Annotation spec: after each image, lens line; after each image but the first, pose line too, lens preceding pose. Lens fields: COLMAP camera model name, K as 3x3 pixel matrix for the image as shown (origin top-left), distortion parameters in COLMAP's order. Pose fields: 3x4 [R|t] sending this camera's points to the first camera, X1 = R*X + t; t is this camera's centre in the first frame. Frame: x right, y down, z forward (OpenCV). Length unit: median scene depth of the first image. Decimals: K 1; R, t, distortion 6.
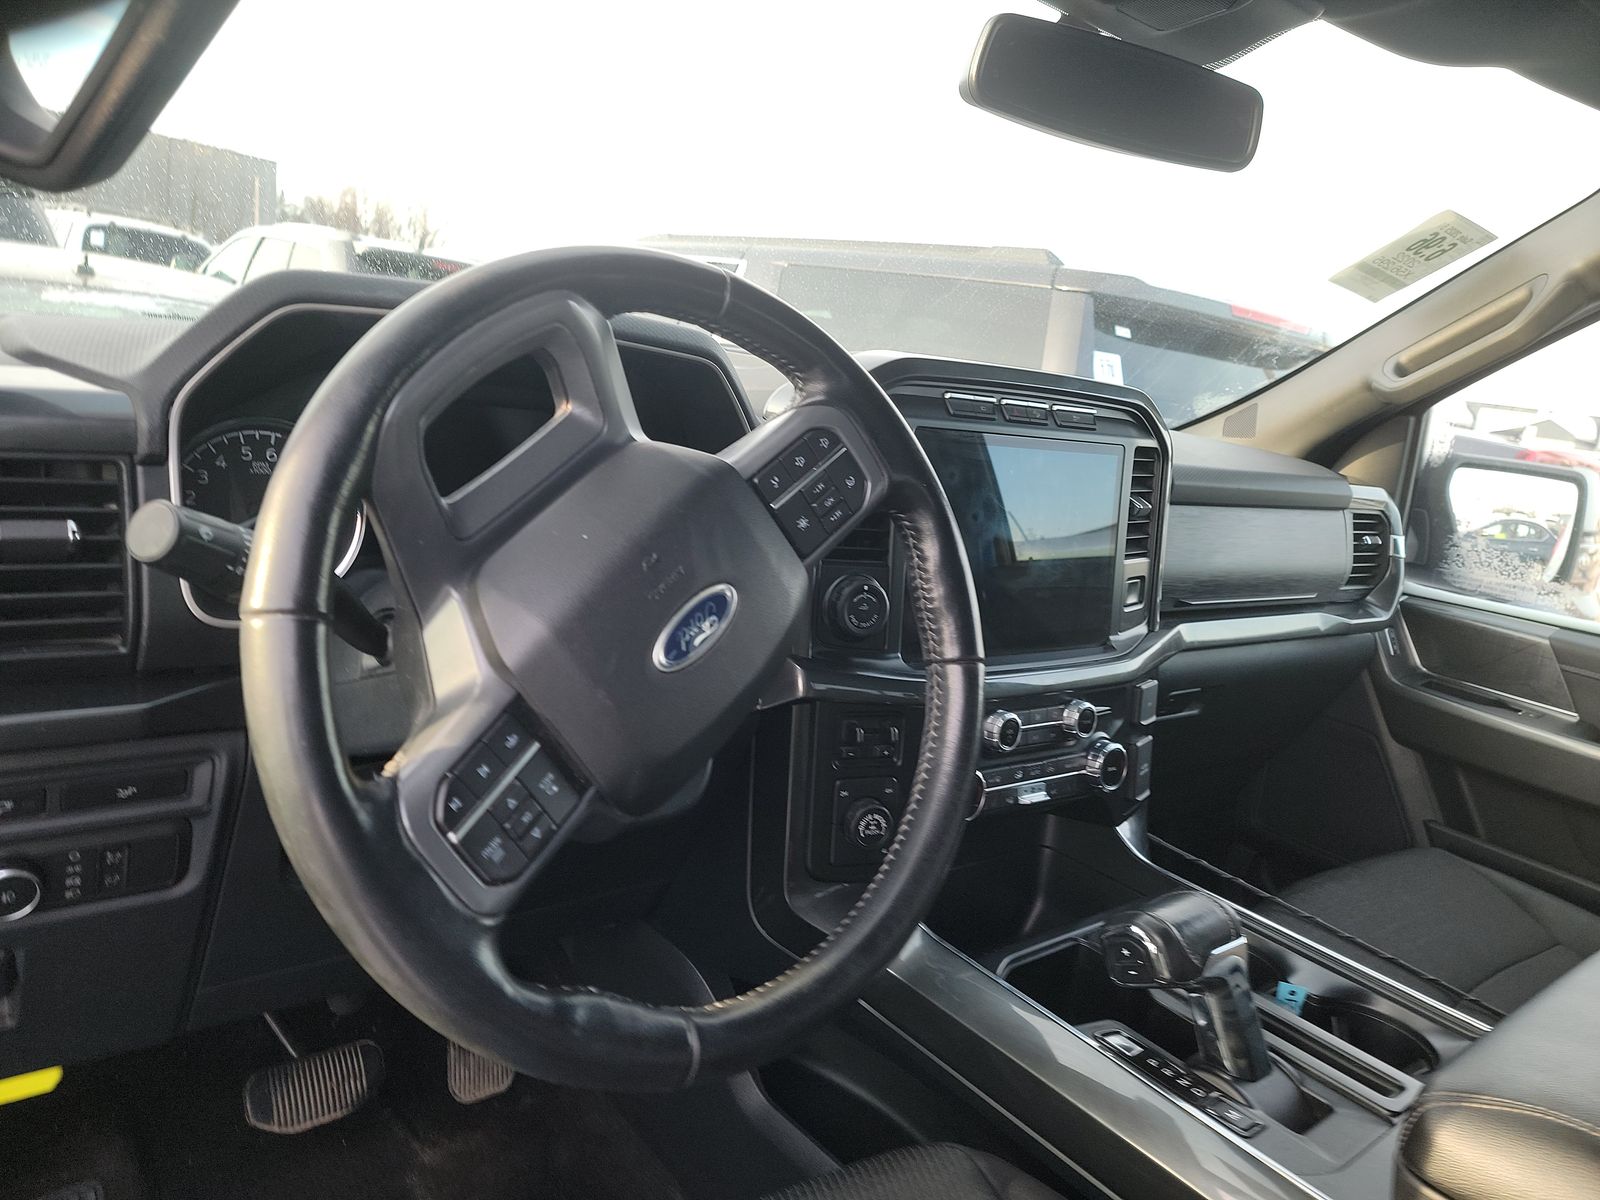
lens RADIAL K [[1084.5, 0, 806.4], [0, 1084.5, 579.1], [0, 0, 1]] dist [0.085192, -0.064897]
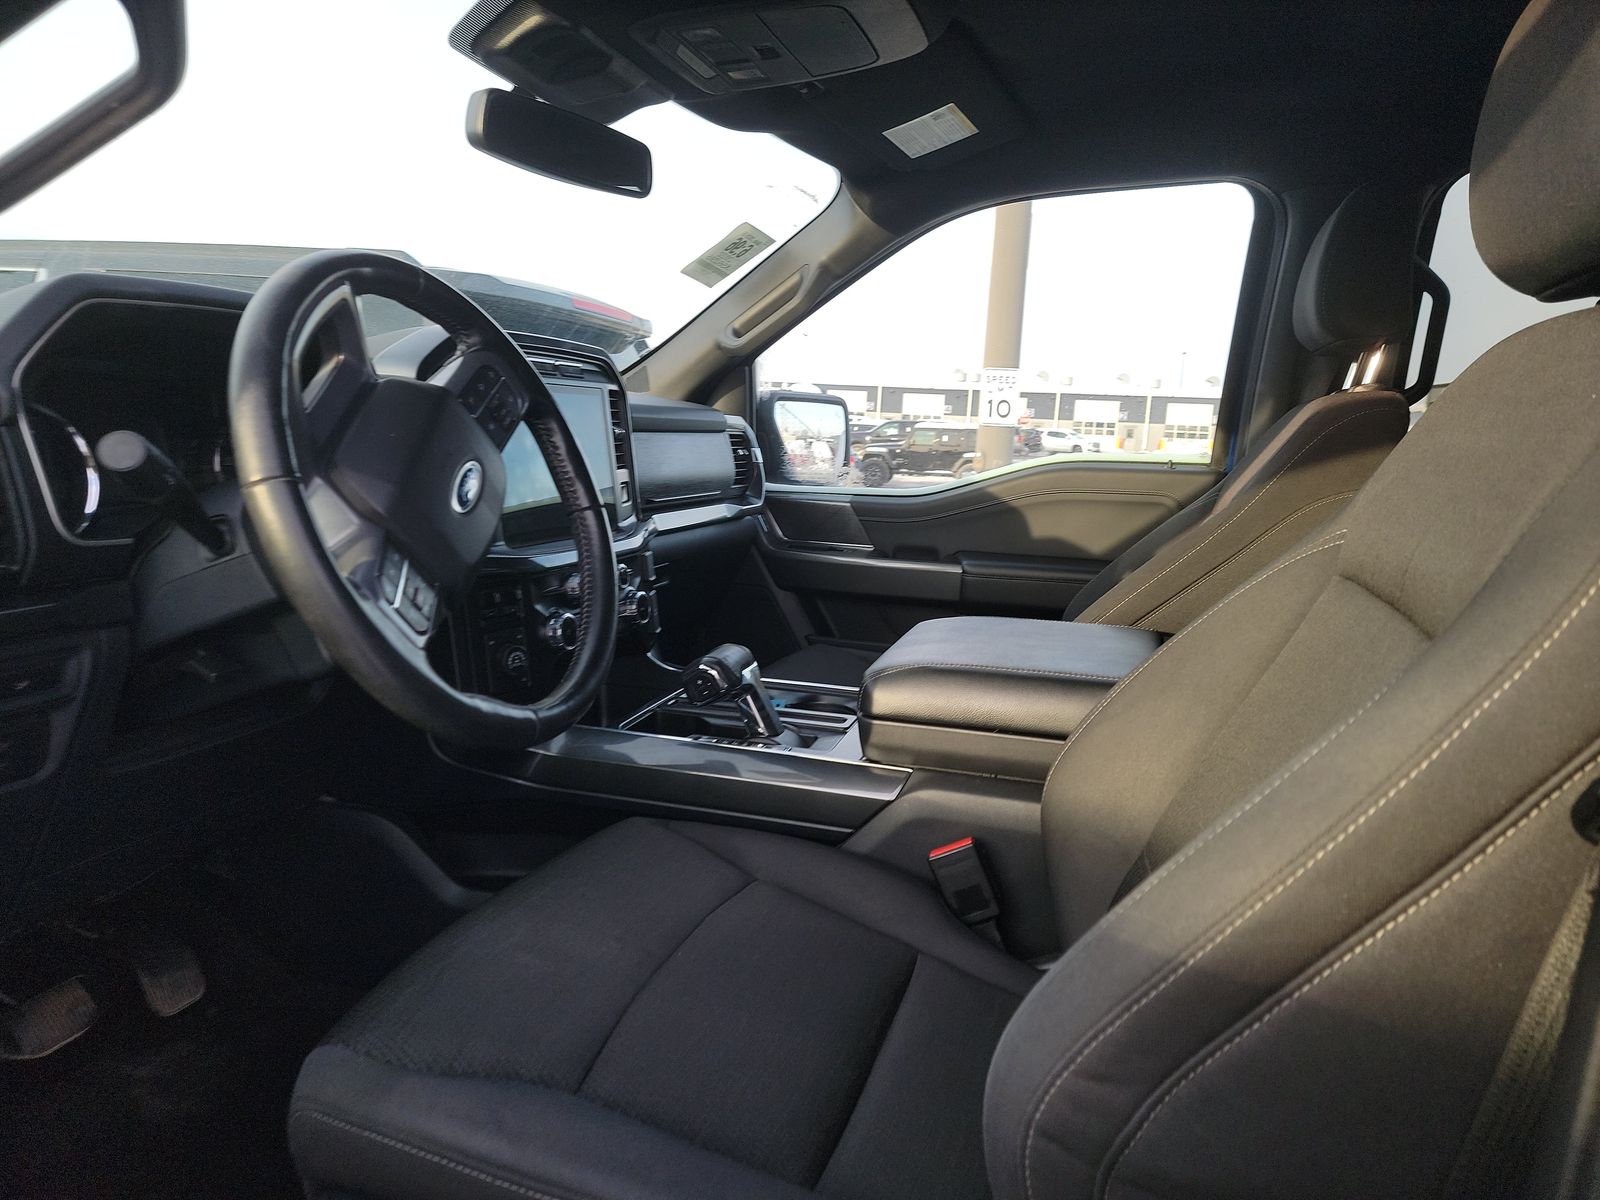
lens RADIAL K [[1080.7, 0, 800.0], [0, 1080.7, 600.0], [0, 0, 1]] dist [0.093769, -0.070321]
pose [[0.824388, -0.191721, 0.532567, -0.283331], [0.183294, 0.980614, 0.069286, 0.090237], [-0.535526, 0.040498, 0.843547, -0.299457]]
